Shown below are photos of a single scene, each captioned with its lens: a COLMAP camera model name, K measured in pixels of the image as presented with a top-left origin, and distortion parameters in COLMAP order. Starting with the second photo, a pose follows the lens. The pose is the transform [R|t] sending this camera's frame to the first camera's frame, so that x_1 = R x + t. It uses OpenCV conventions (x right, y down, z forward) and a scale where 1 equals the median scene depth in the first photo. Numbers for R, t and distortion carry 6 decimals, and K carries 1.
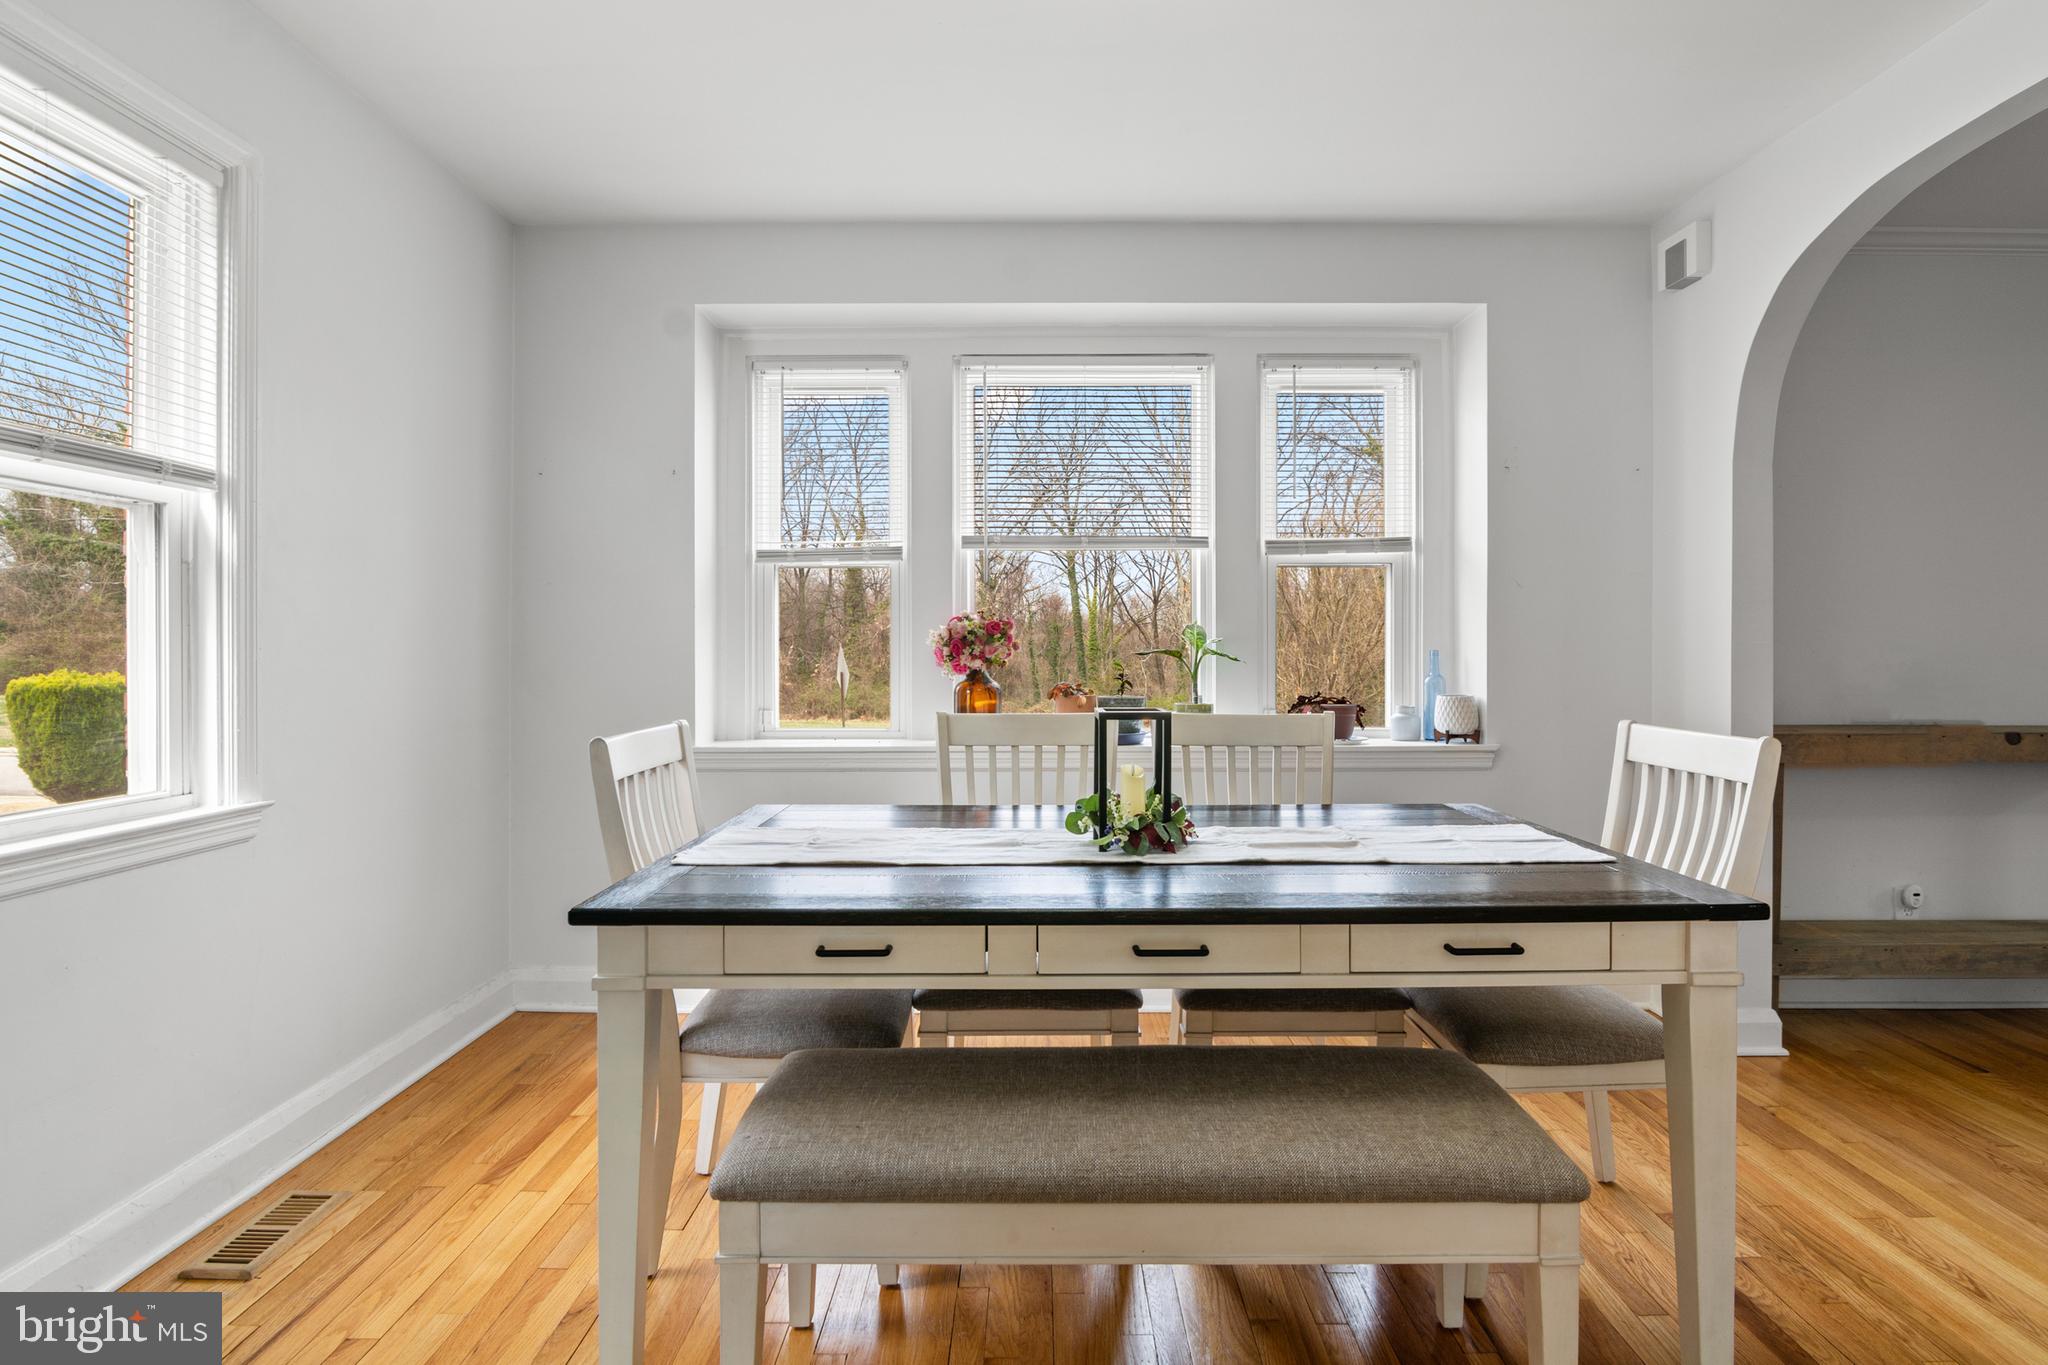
lens RADIAL K [[1007.4, 0, 1024.2], [0, 1007.4, 666.6], [0, 0, 1]] dist [0.000463, -0.003607]
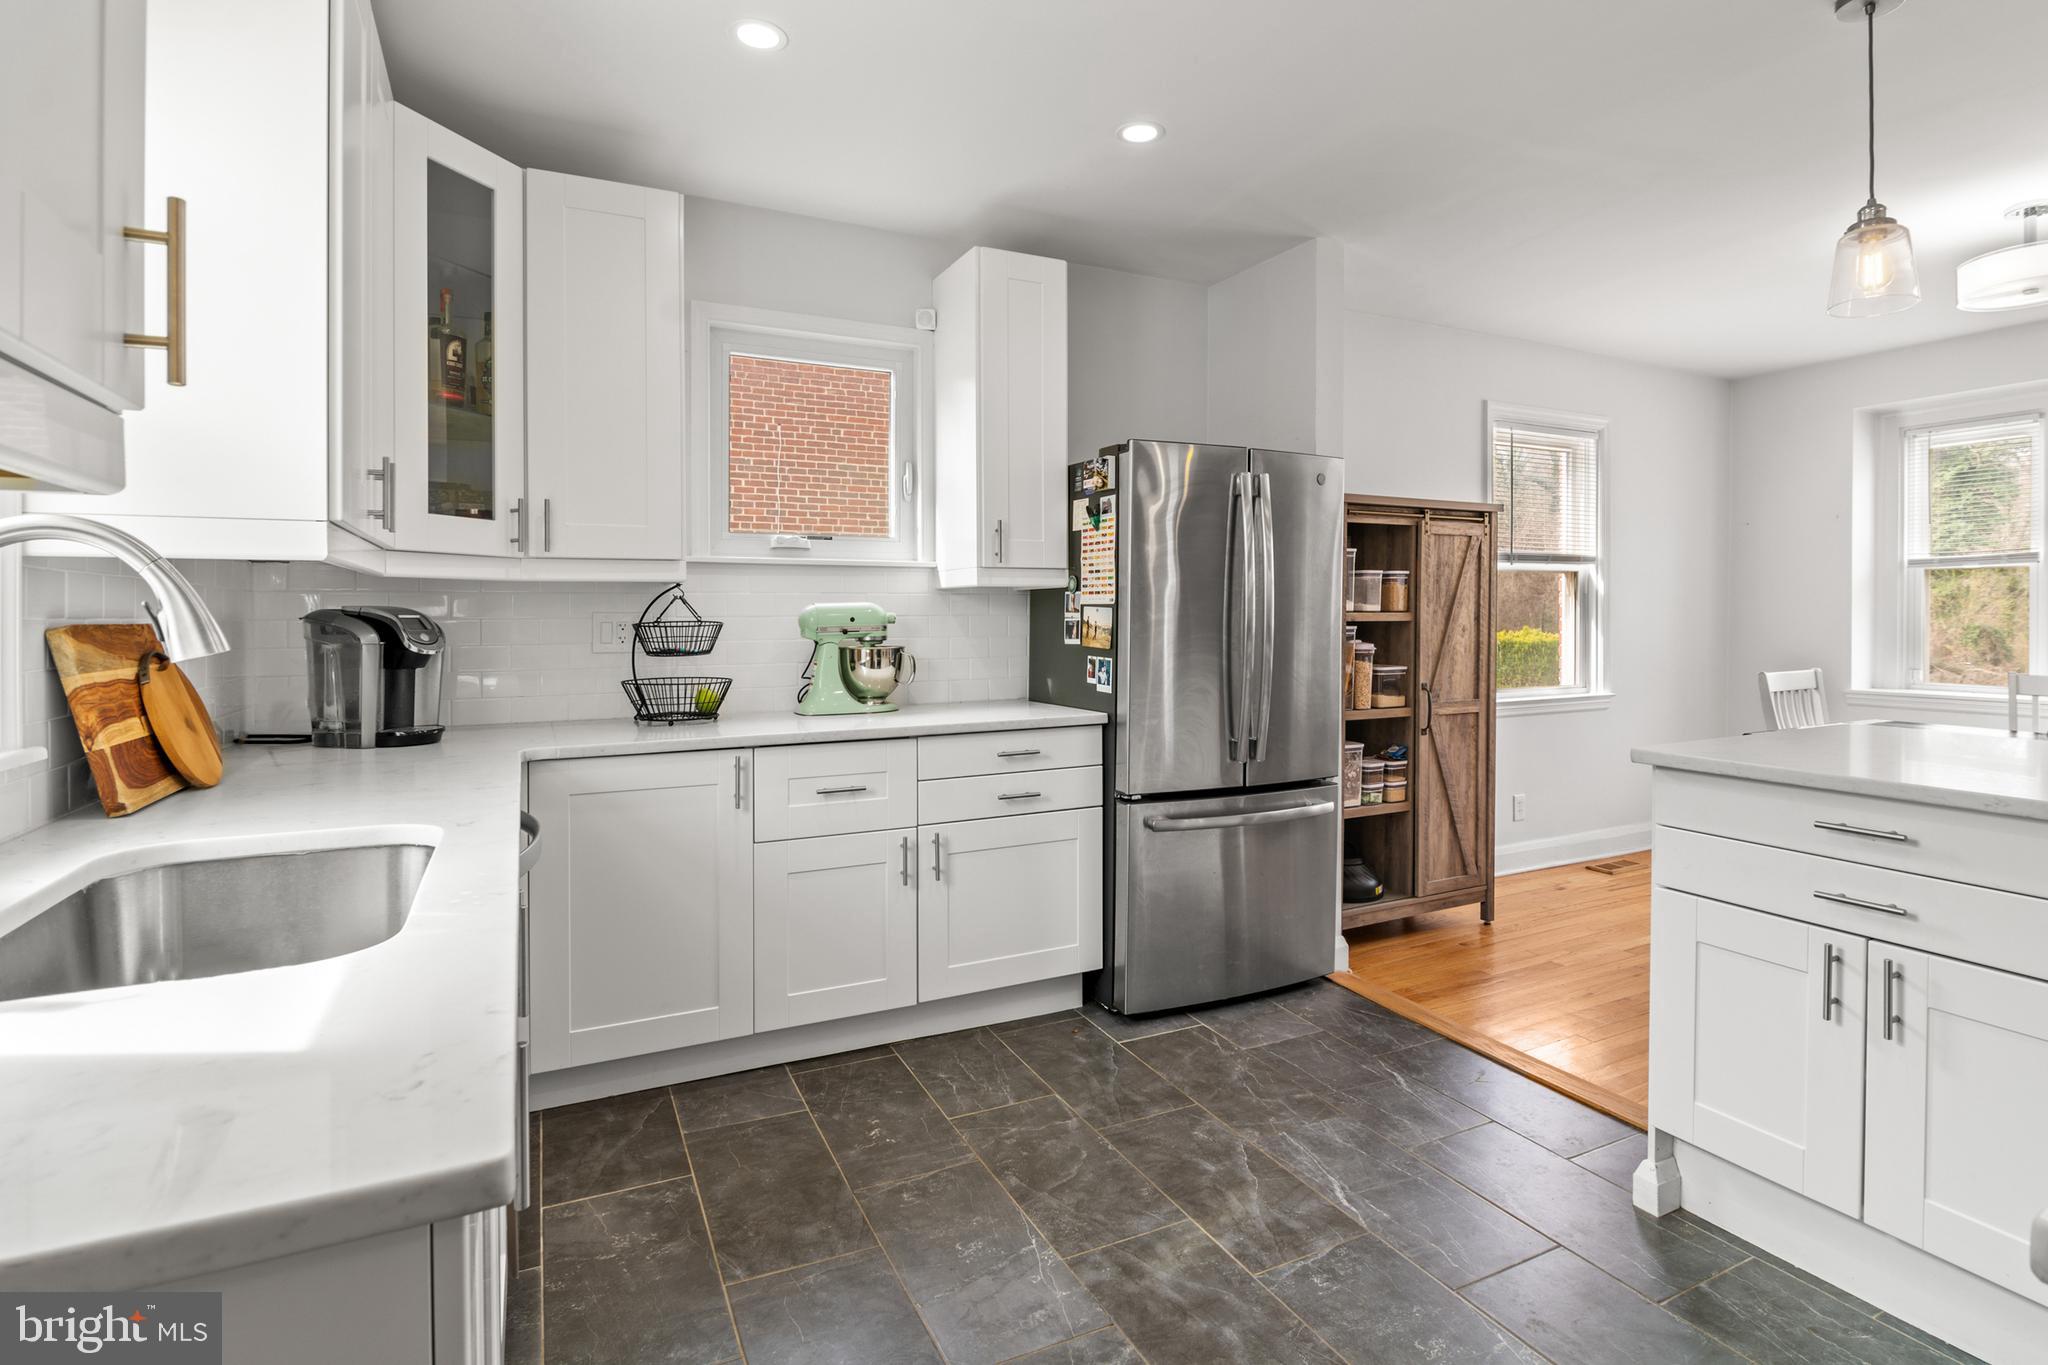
lens RADIAL K [[1007.4, 0, 1064.1], [0, 1007.4, 624.3], [0, 0, 1]] dist [0.000463, -0.003607]
pose [[0.476091, 0.006466, -0.879372, 0.472238], [-0.007765, 0.999965, 0.003148, -0.017743], [0.879362, 0.005330, 0.476125, -0.837757]]
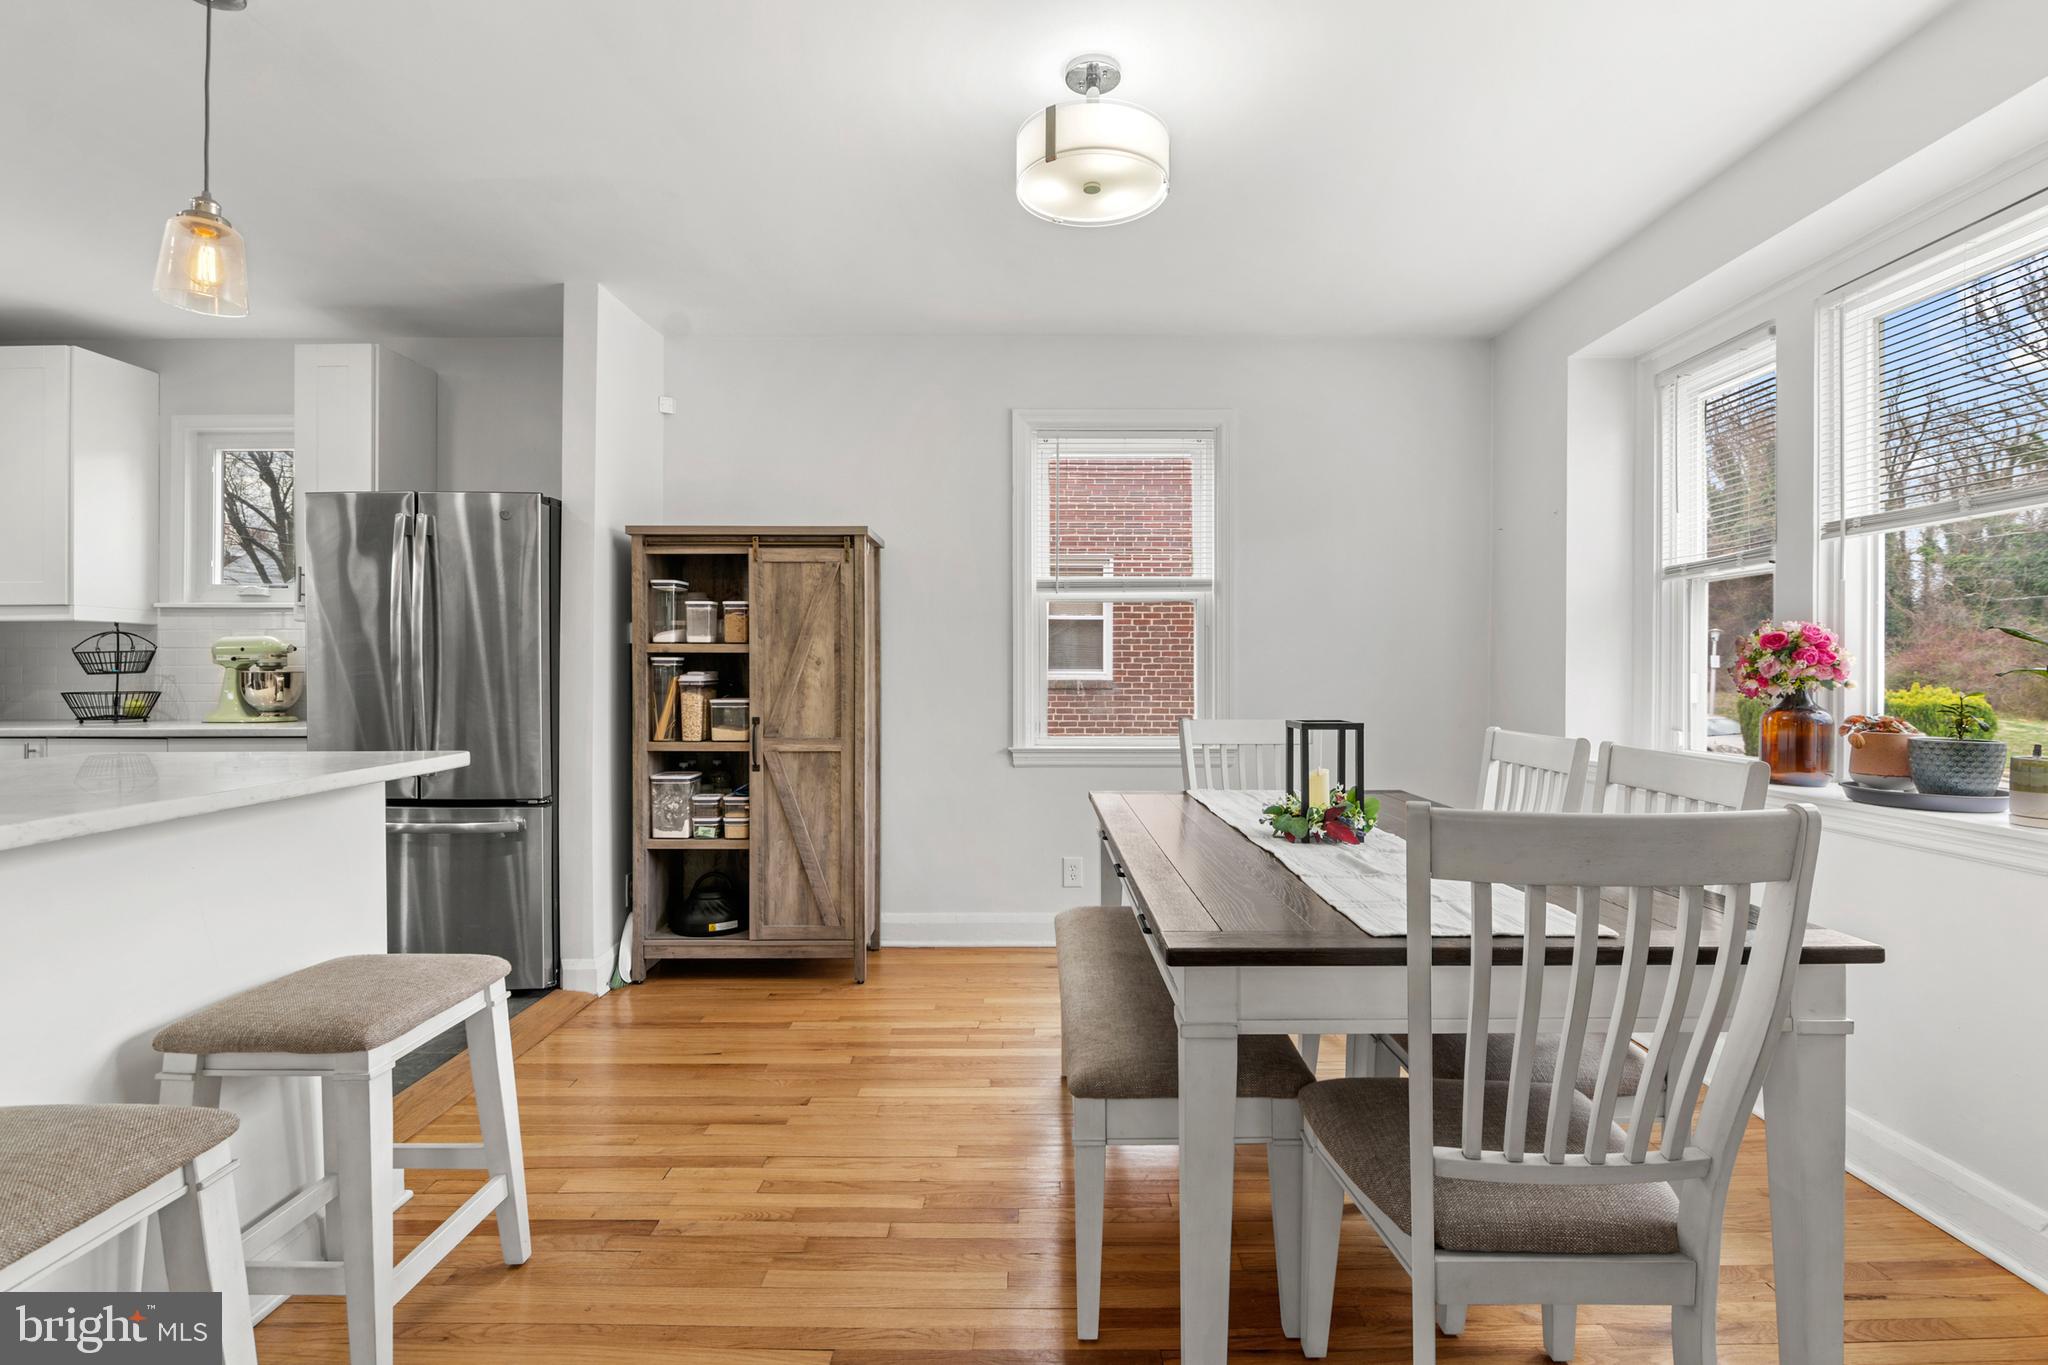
lens RADIAL K [[1007.4, 0, 1051.1], [0, 1007.4, 679.8], [0, 0, 1]] dist [0.000463, -0.003607]
pose [[0.009938, 0.010780, -0.999893, 0.771416], [-0.014698, 0.999835, 0.010633, -0.007626], [0.999843, 0.014591, 0.010094, 0.417251]]
